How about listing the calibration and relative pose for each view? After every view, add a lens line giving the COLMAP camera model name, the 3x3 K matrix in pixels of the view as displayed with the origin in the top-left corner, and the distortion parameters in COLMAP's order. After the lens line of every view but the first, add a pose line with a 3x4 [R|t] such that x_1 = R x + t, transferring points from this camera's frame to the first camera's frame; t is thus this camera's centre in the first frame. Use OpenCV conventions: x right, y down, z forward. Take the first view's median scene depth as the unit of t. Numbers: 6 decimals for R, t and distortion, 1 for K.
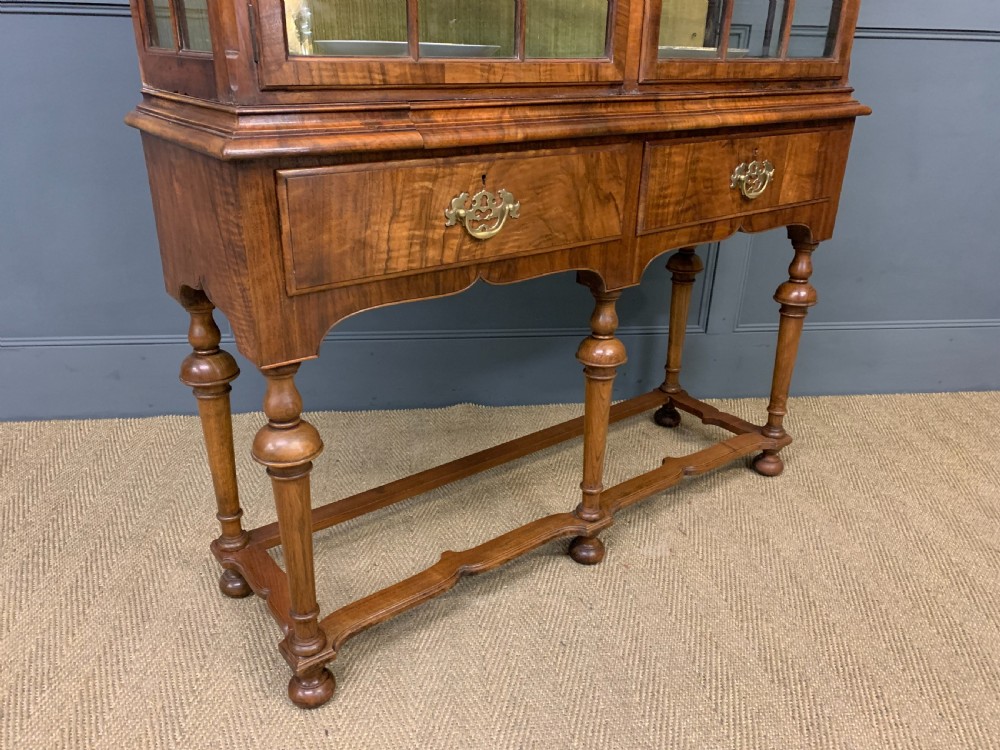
lens RADIAL K [[768.9, 0, 510.5], [0, 768.9, 382.6], [0, 0, 1]] dist [0.065657, -0.101560]
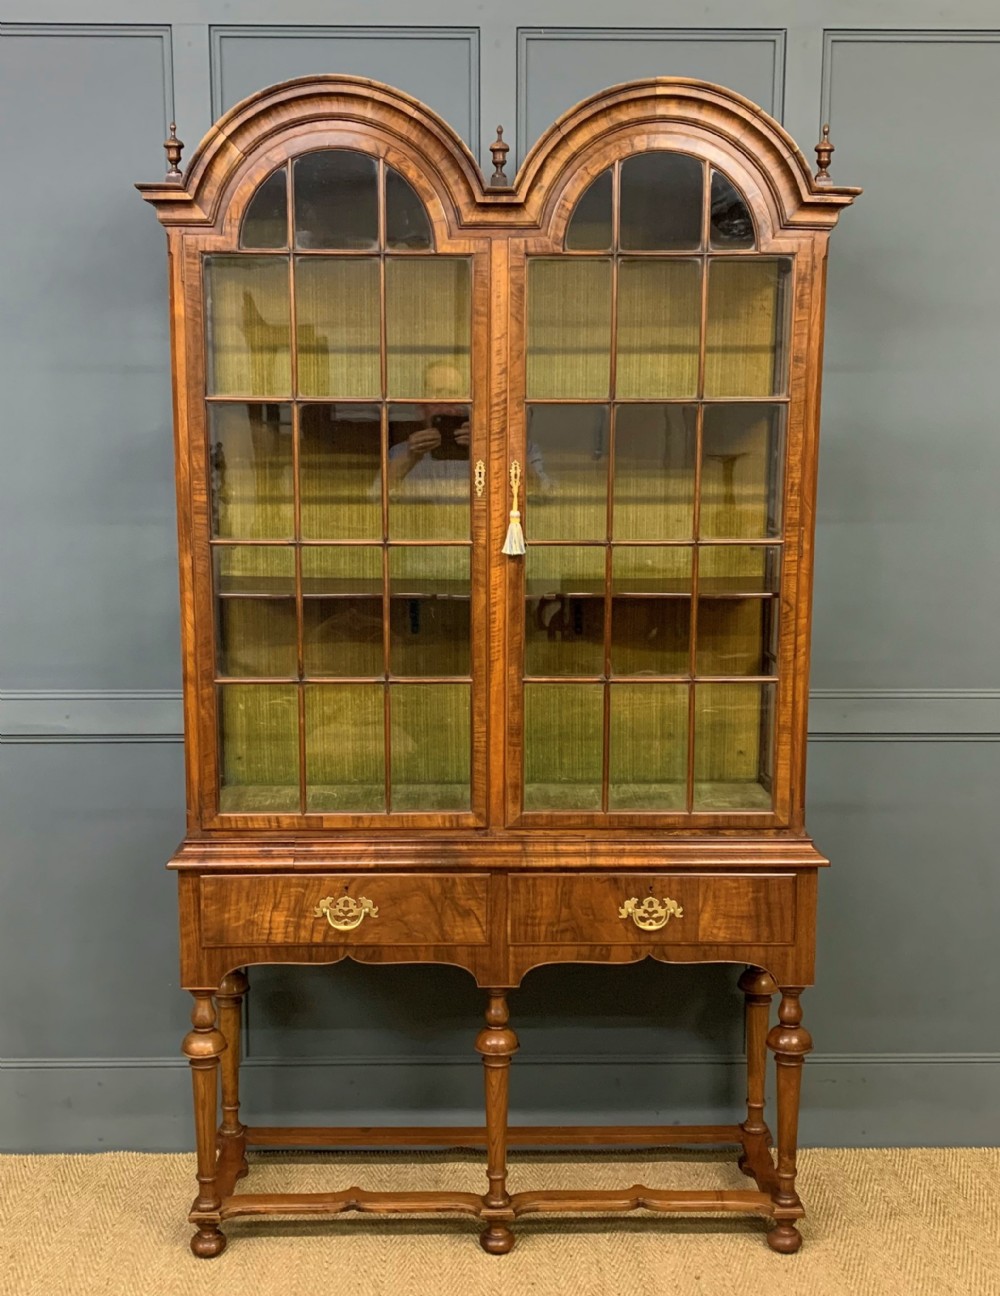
lens RADIAL K [[1532.1, 0, 492.1], [0, 1532.1, 639.7], [0, 0, 1]] dist [0.085500, 0.000000]
pose [[0.803062, 0.074754, -0.591187, 1.770318], [-0.227642, 0.955340, -0.188426, -0.219083], [0.550699, 0.285897, 0.784215, -1.191907]]
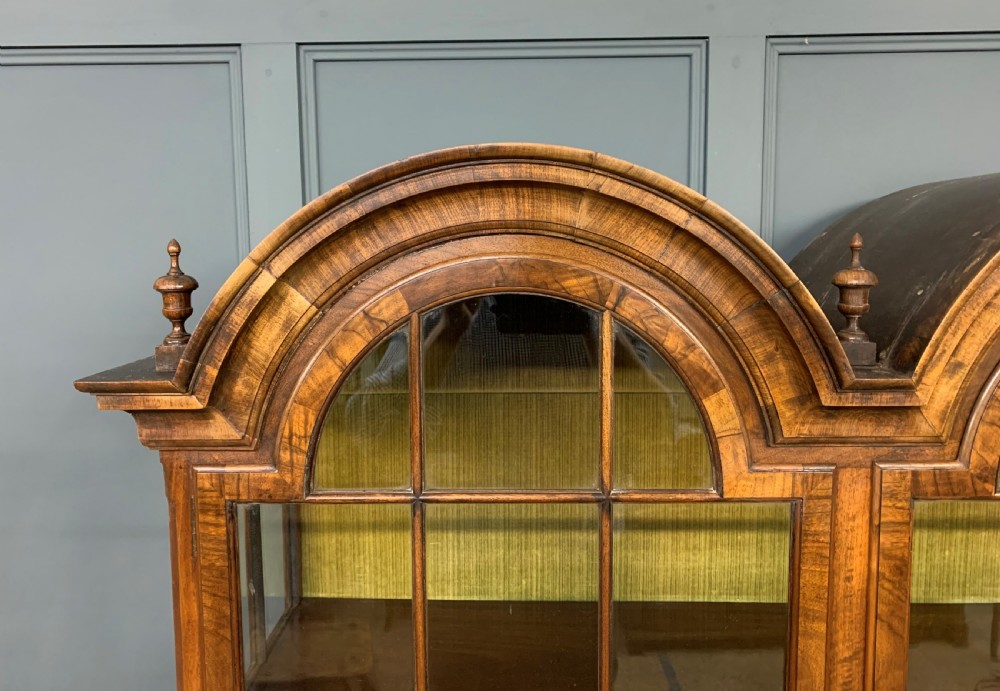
lens RADIAL K [[796.5, 0, 505.5], [0, 796.5, 329.3], [0, 0, 1]] dist [0.057081, -0.016019]
pose [[0.784783, 0.049302, -0.617807, 0.366056], [-0.226896, 0.950483, -0.212369, -1.261457], [0.576745, 0.306841, 0.757109, -0.019491]]
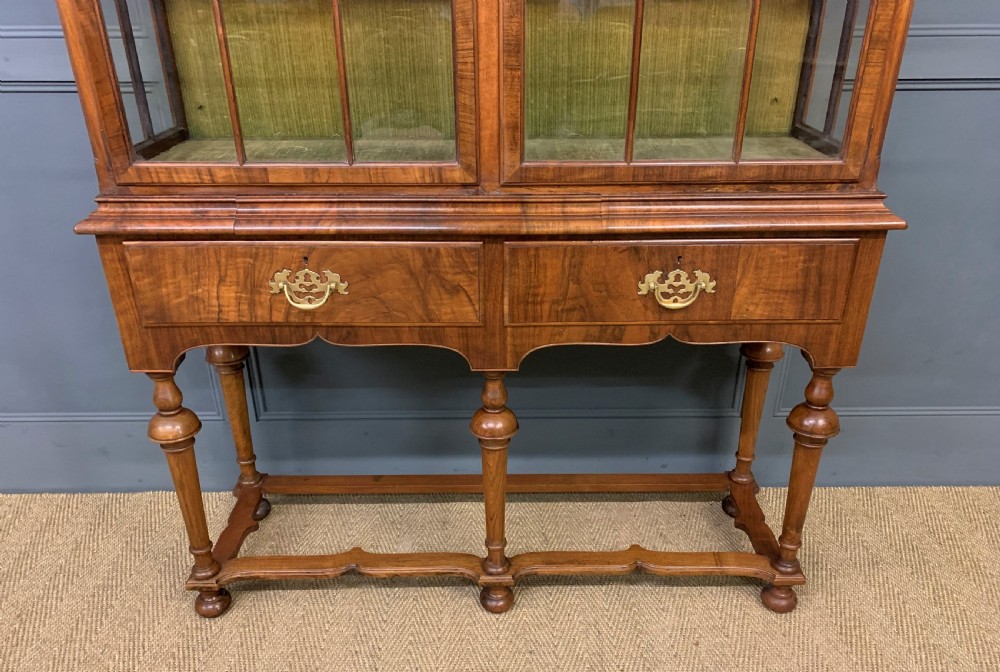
lens RADIAL K [[777.3, 0, 507.7], [0, 777.3, 374.5], [0, 0, 1]] dist [0.036842, -0.054418]
pose [[0.796696, 0.258906, -0.546116, 0.866031], [-0.227556, 0.965603, 0.125810, -0.300195], [0.559905, 0.024040, 0.828208, 0.177741]]
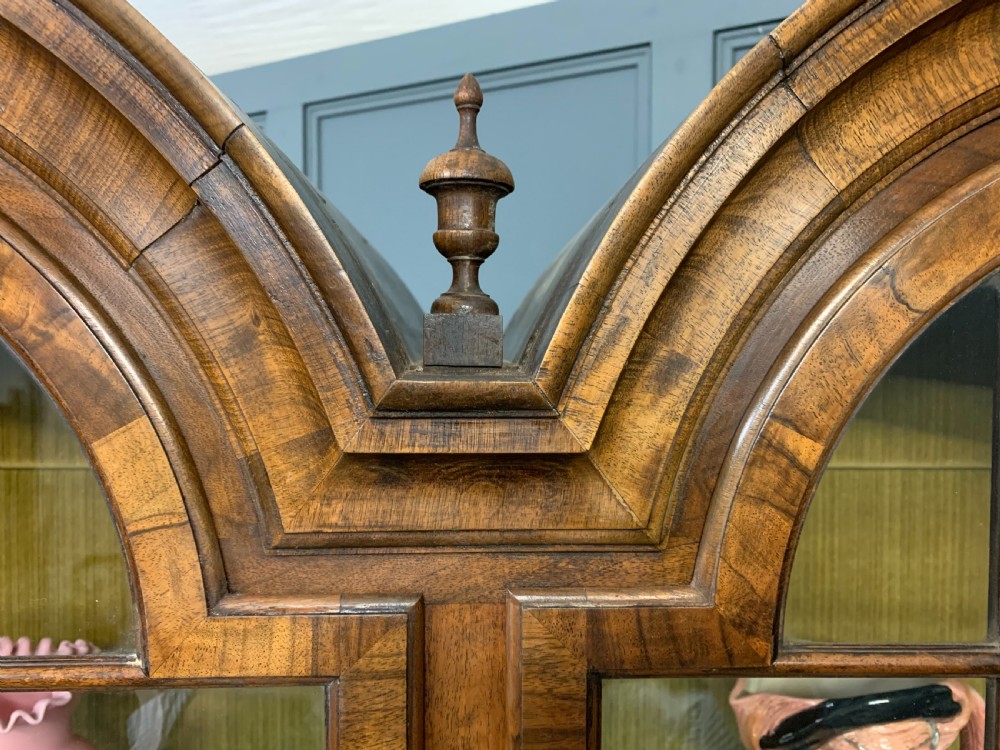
lens RADIAL K [[768.9, 0, 502.8], [0, 768.9, 381.8], [0, 0, 1]] dist [0.065657, -0.101560]
pose [[0.806961, 0.014322, -0.590431, 0.361538], [-0.226987, 0.930445, -0.287660, -1.352998], [0.545244, 0.366151, 0.754084, 0.435662]]
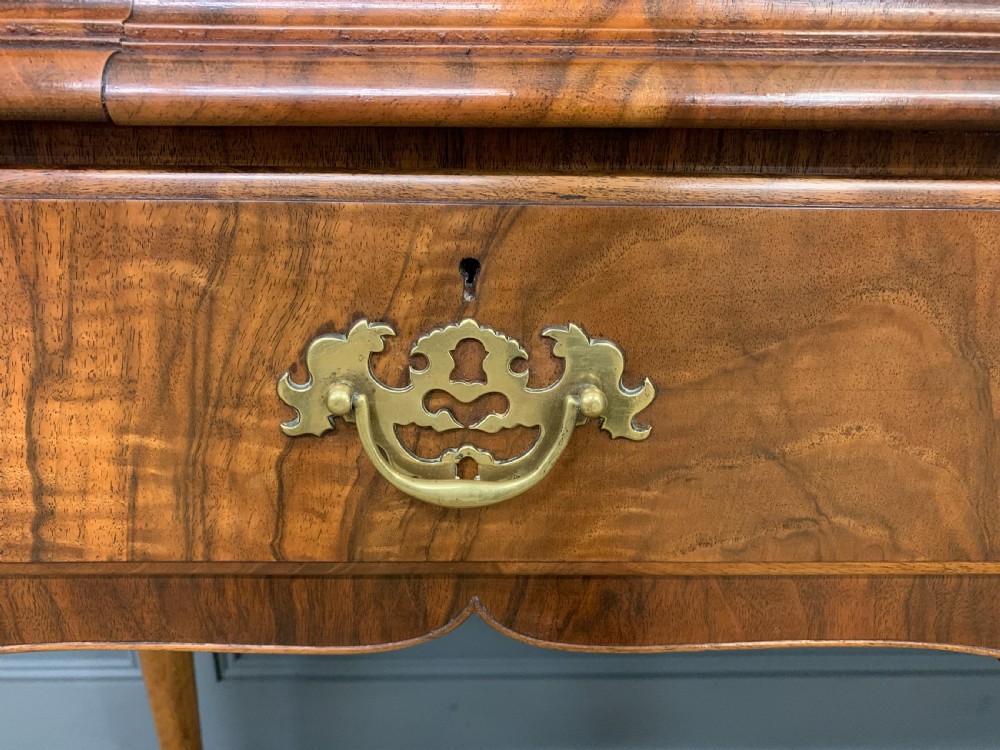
lens RADIAL K [[768.9, 0, 494.9], [0, 768.9, 373.7], [0, 0, 1]] dist [0.065657, -0.101560]
pose [[0.802221, 0.194137, -0.564581, 0.105612], [-0.233481, 0.972358, 0.002600, -0.224946], [0.549480, 0.129733, 0.825373, 0.772671]]
